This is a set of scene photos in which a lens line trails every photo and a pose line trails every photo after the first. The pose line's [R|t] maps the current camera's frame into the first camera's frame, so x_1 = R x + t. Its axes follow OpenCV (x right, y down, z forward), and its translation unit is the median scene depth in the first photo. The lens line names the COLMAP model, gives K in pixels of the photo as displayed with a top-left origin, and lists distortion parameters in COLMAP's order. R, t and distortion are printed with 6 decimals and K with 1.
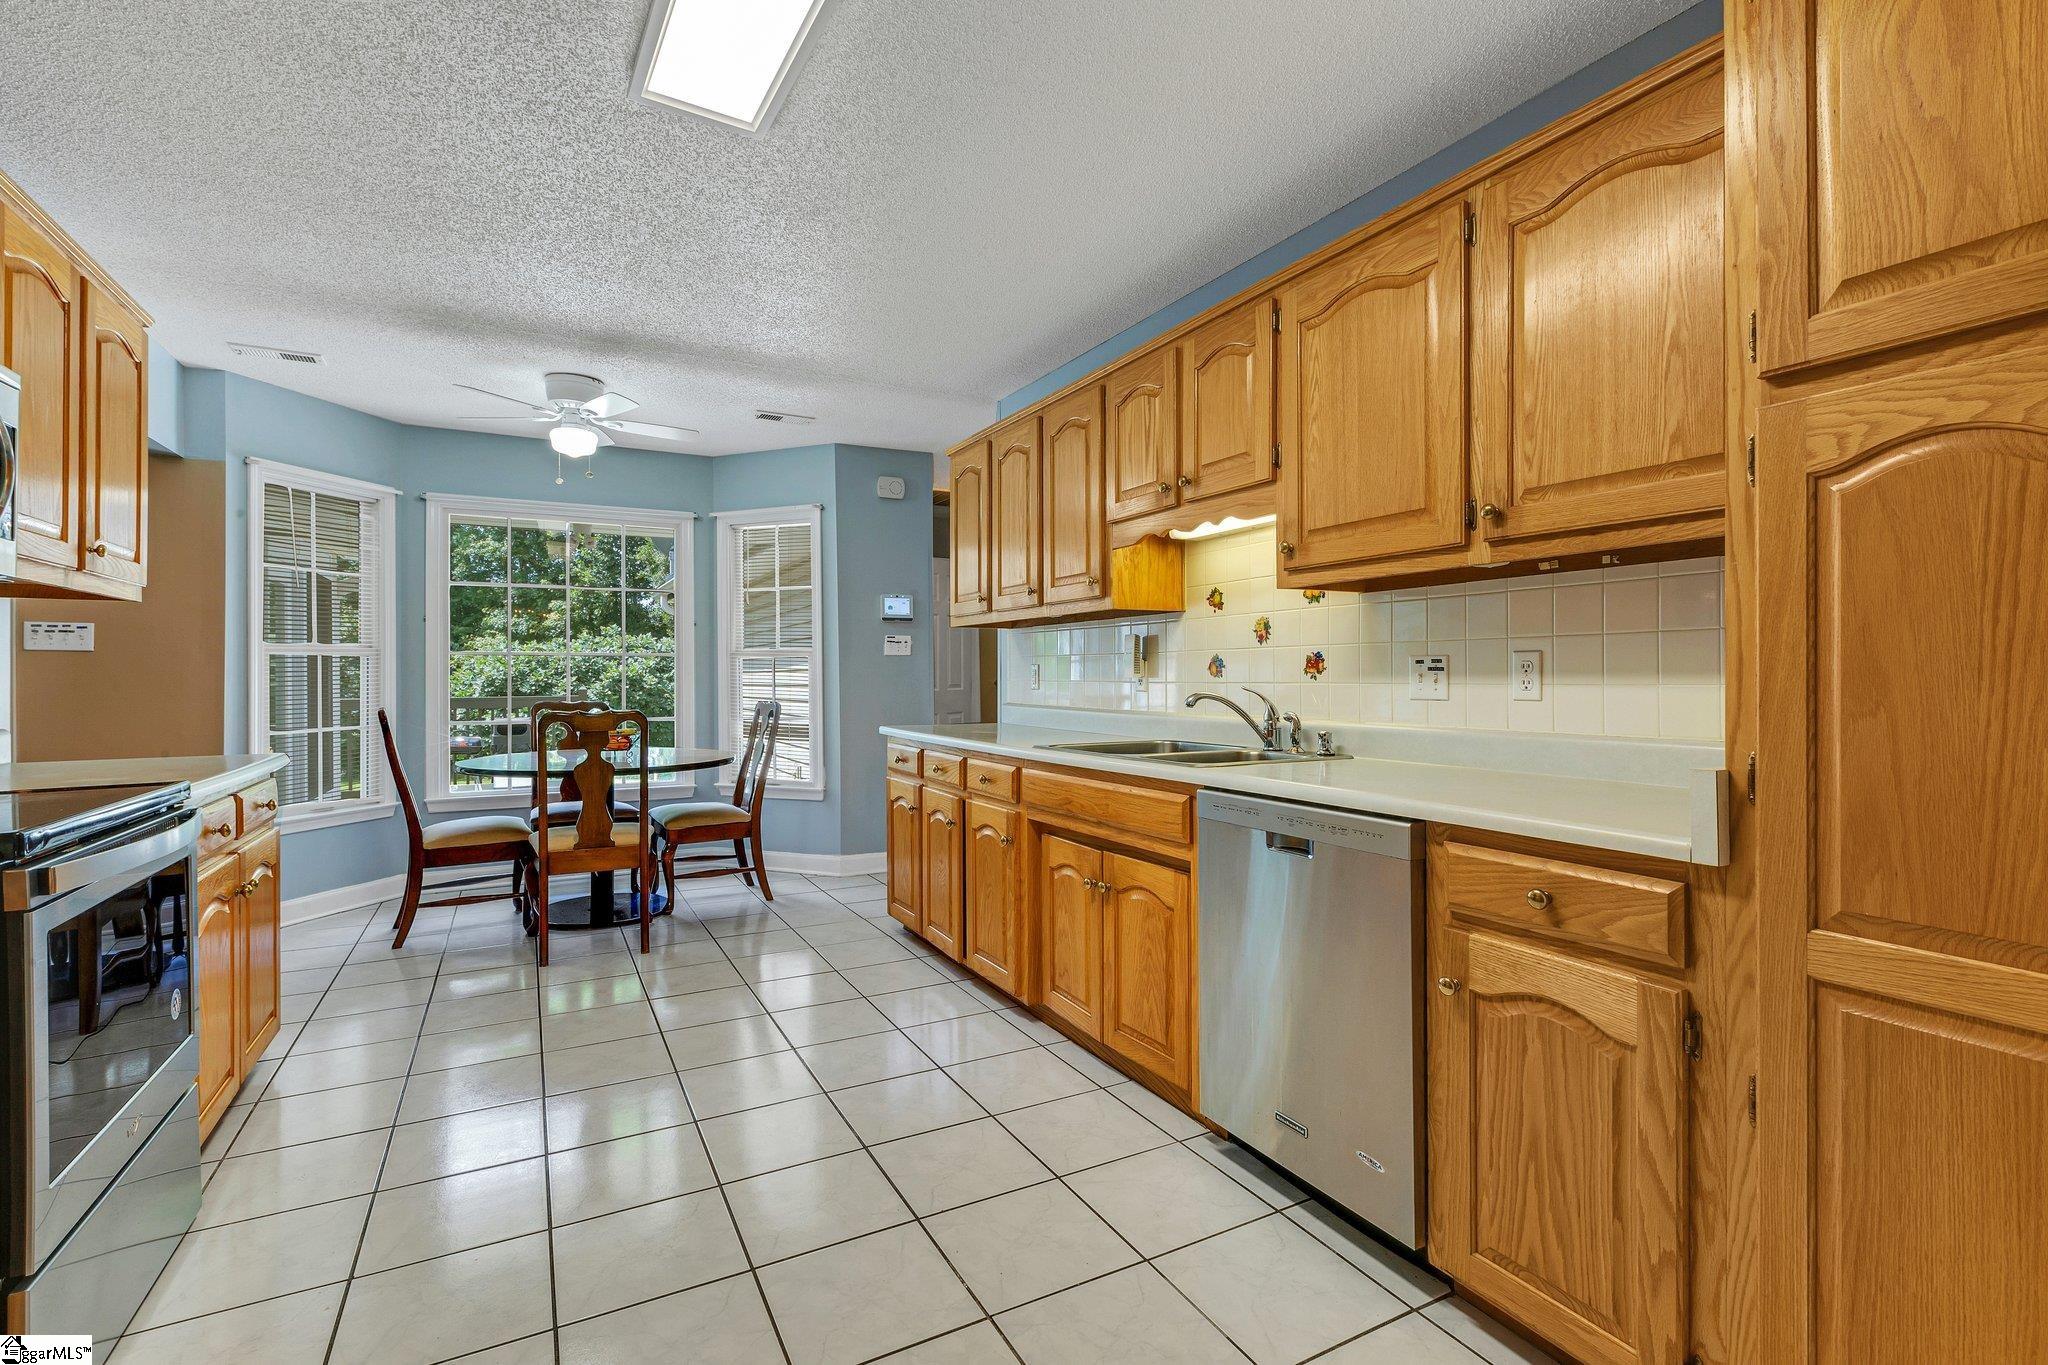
lens RADIAL K [[930.1, 0, 1022.4], [0, 930.1, 672.4], [0, 0, 1]] dist [0.001983, 0.000282]
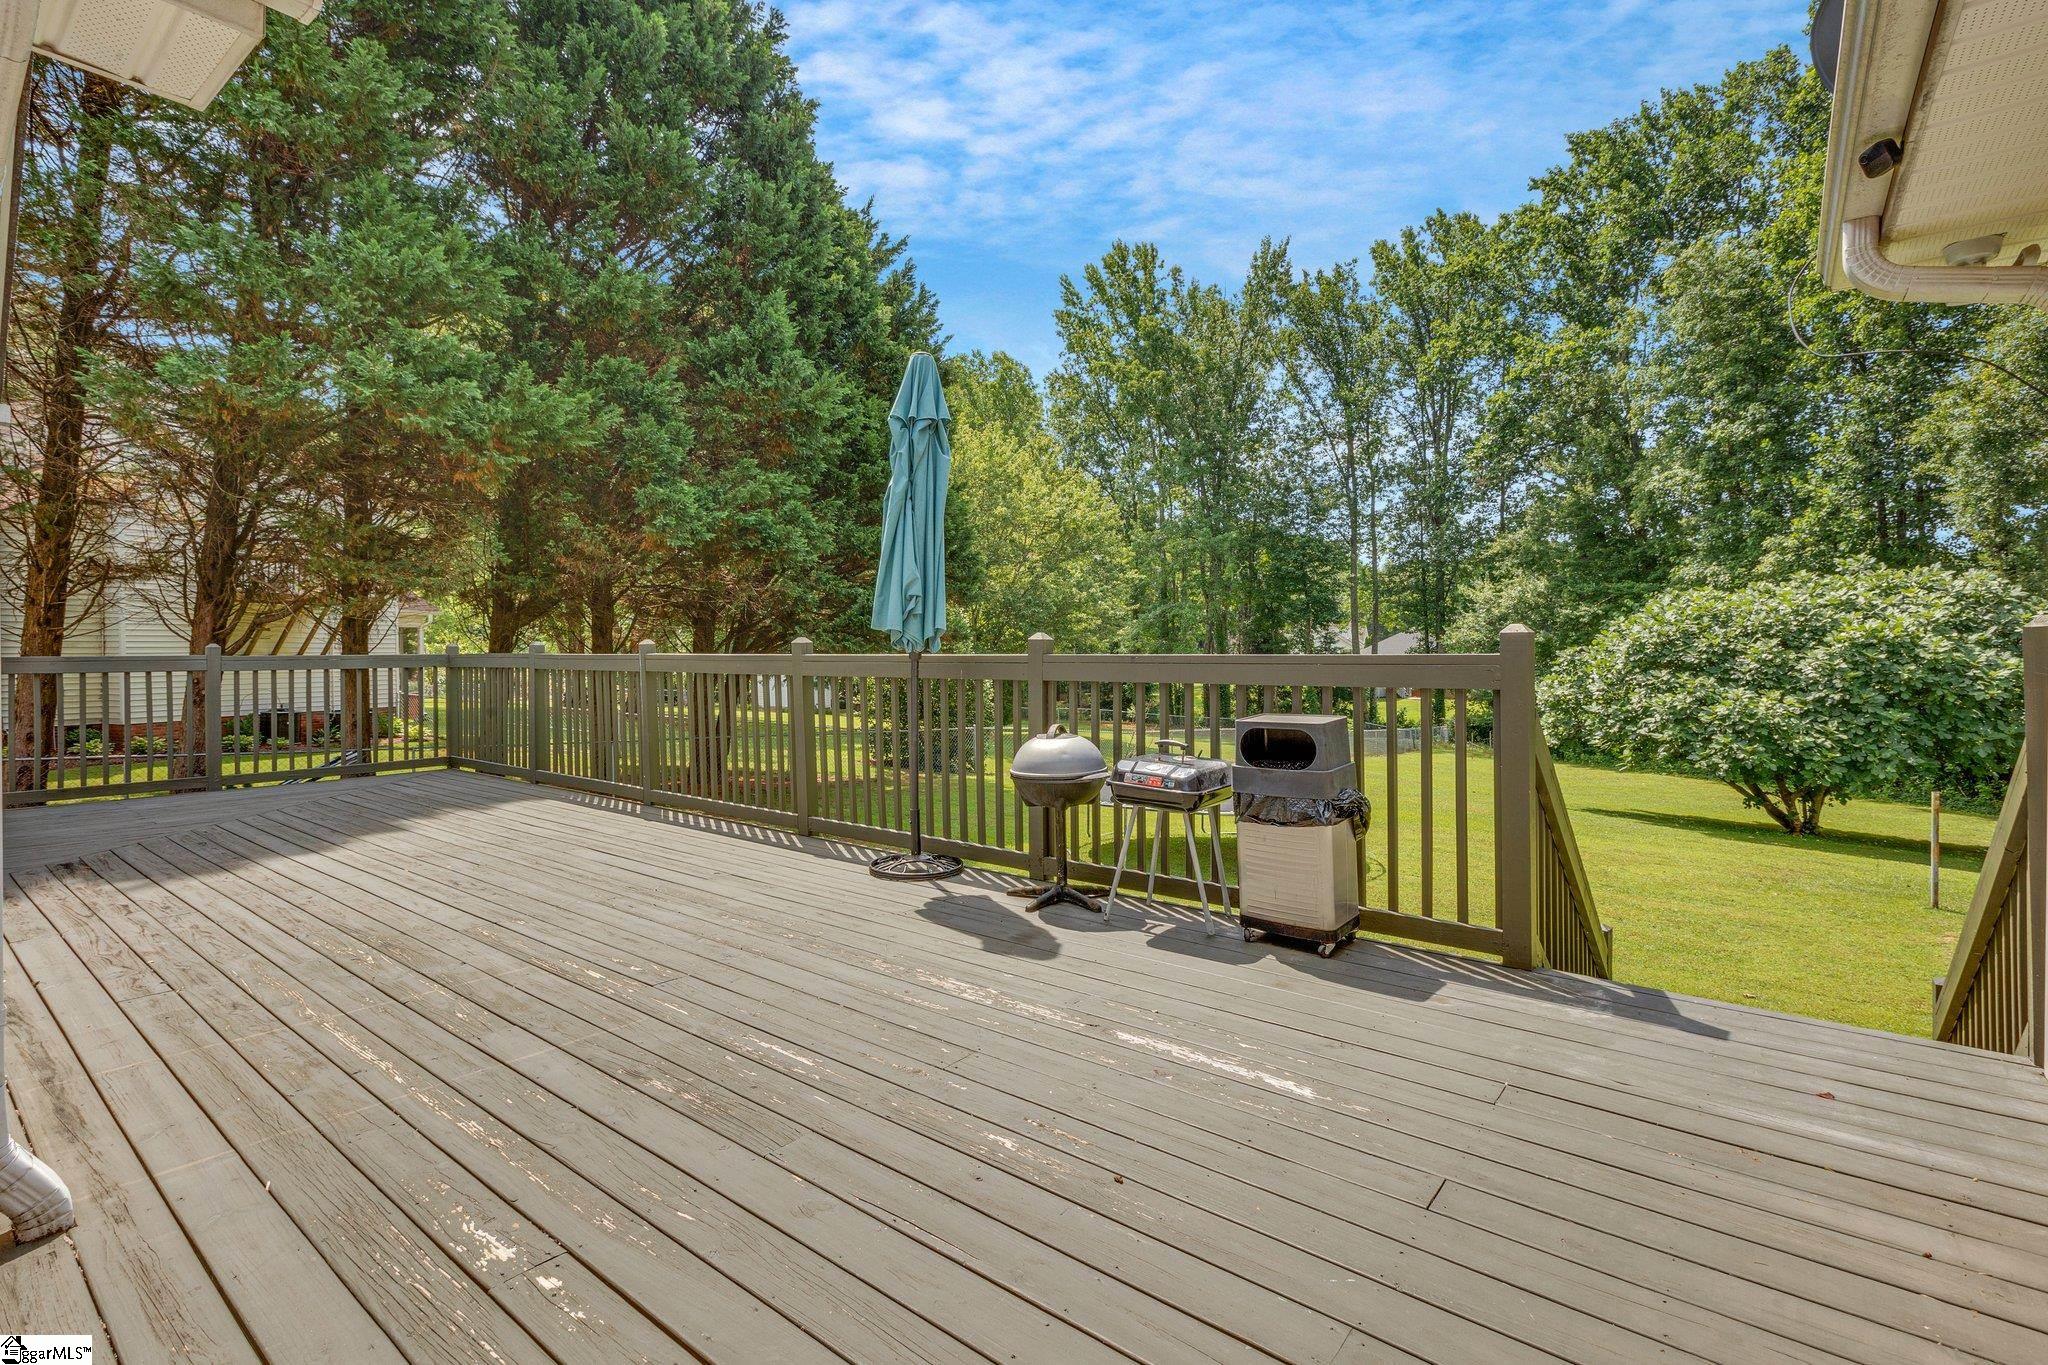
lens RADIAL K [[930.1, 0, 1022.9], [0, 930.1, 654.7], [0, 0, 1]] dist [0.001983, 0.000282]
pose [[0.386734, 0.008073, -0.922156, -0.097719], [0.000474, 0.999960, 0.008953, 0.009042], [0.922191, -0.003900, 0.386714, 0.283668]]
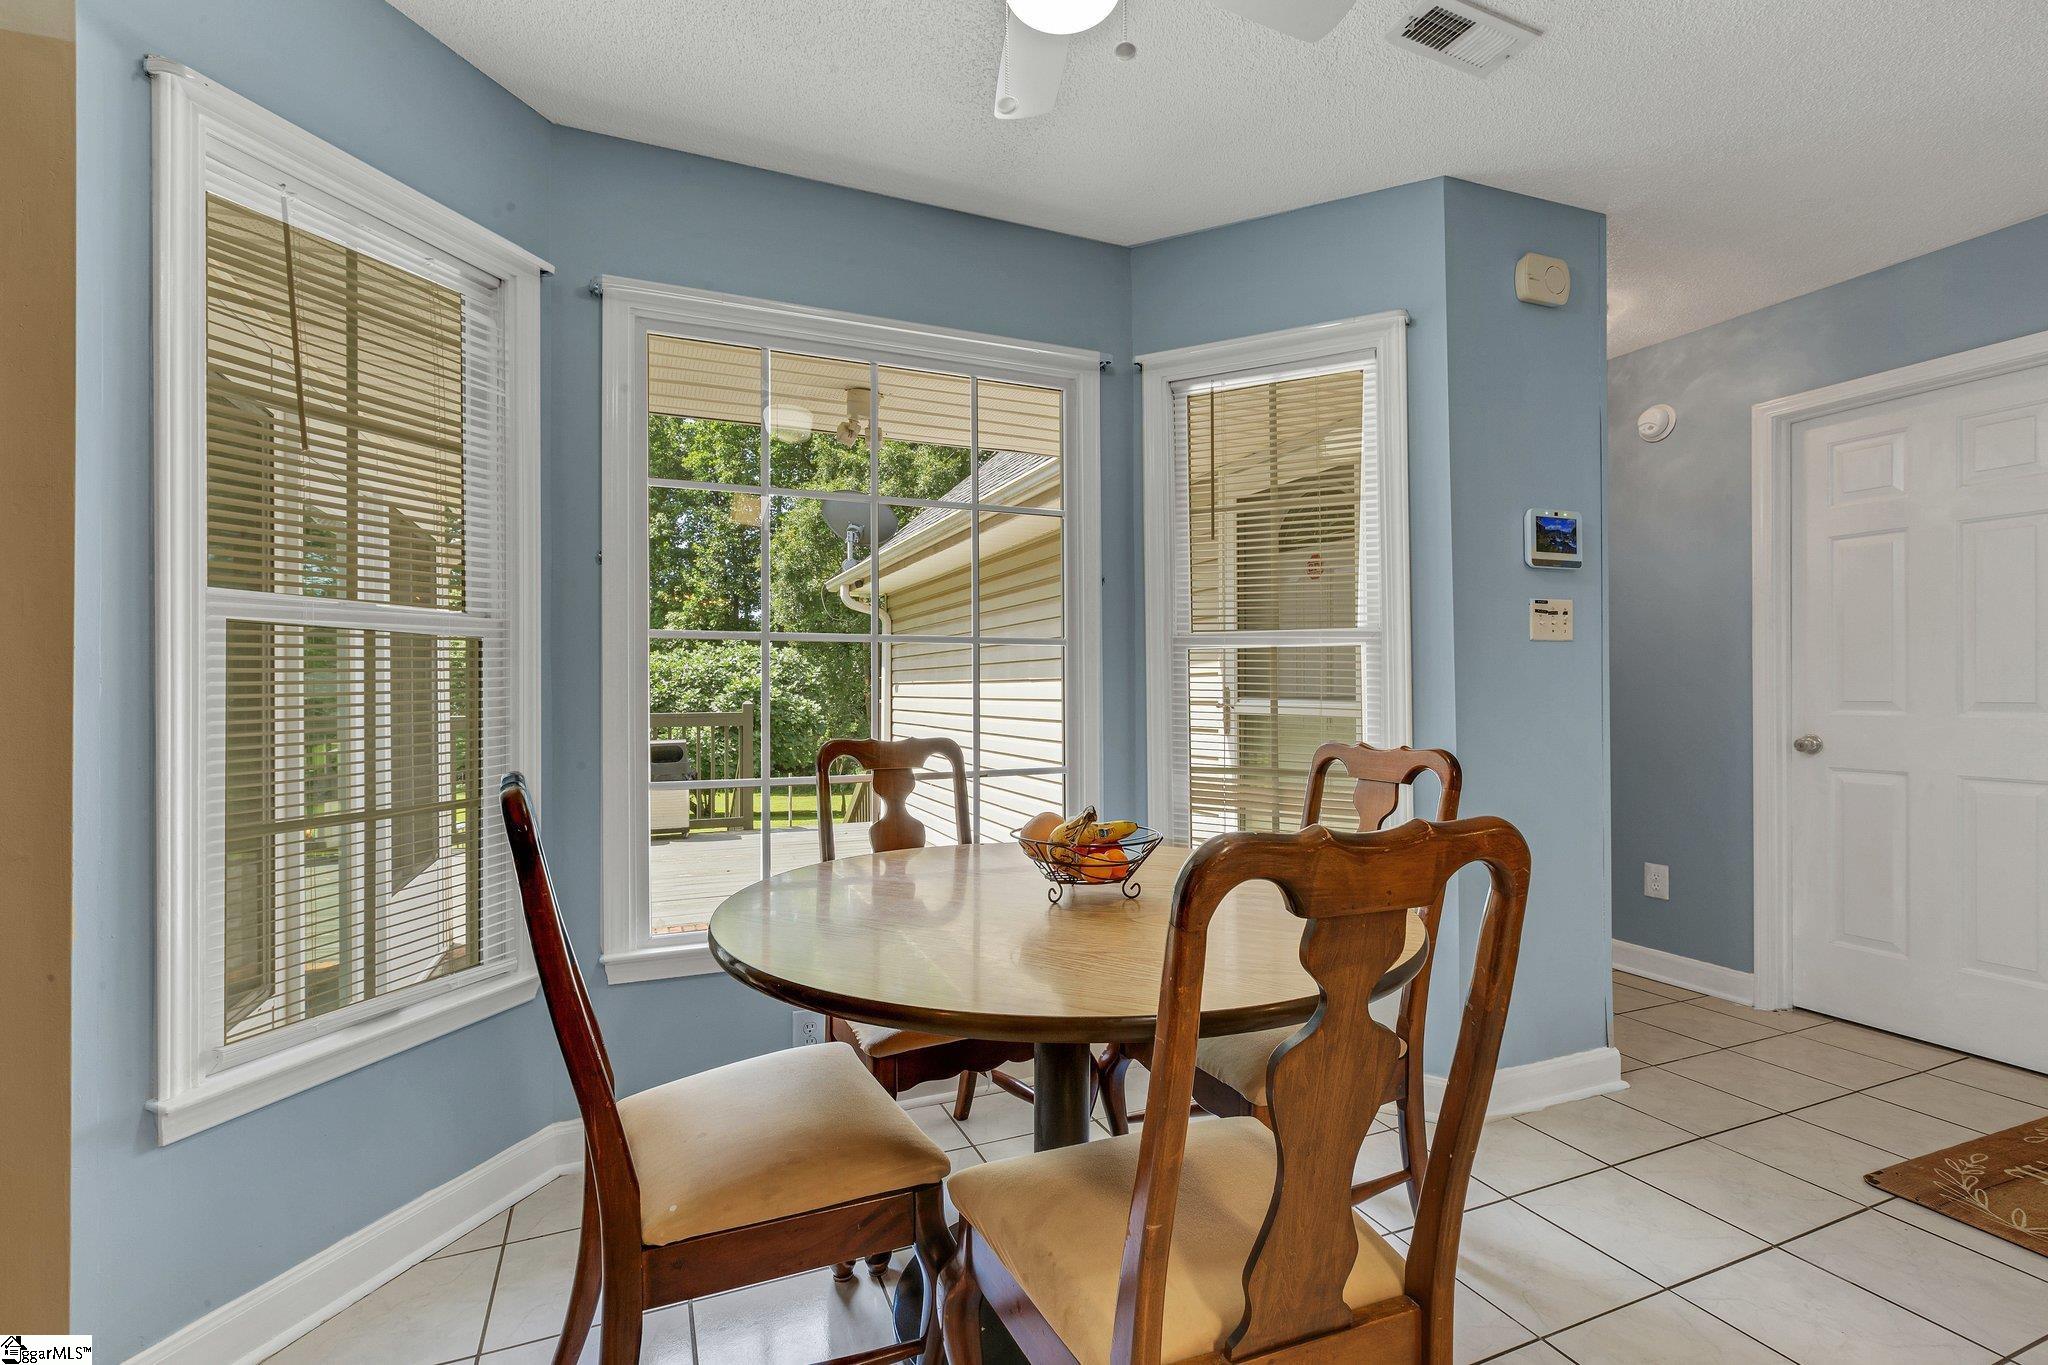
lens RADIAL K [[930.1, 0, 1013.9], [0, 930.1, 683.6], [0, 0, 1]] dist [0.001983, 0.000282]
pose [[0.994654, -0.004458, -0.103166, -0.060196], [0.004533, 0.999990, 0.000494, 0.000294], [0.103162, -0.000959, 0.994664, 0.086430]]
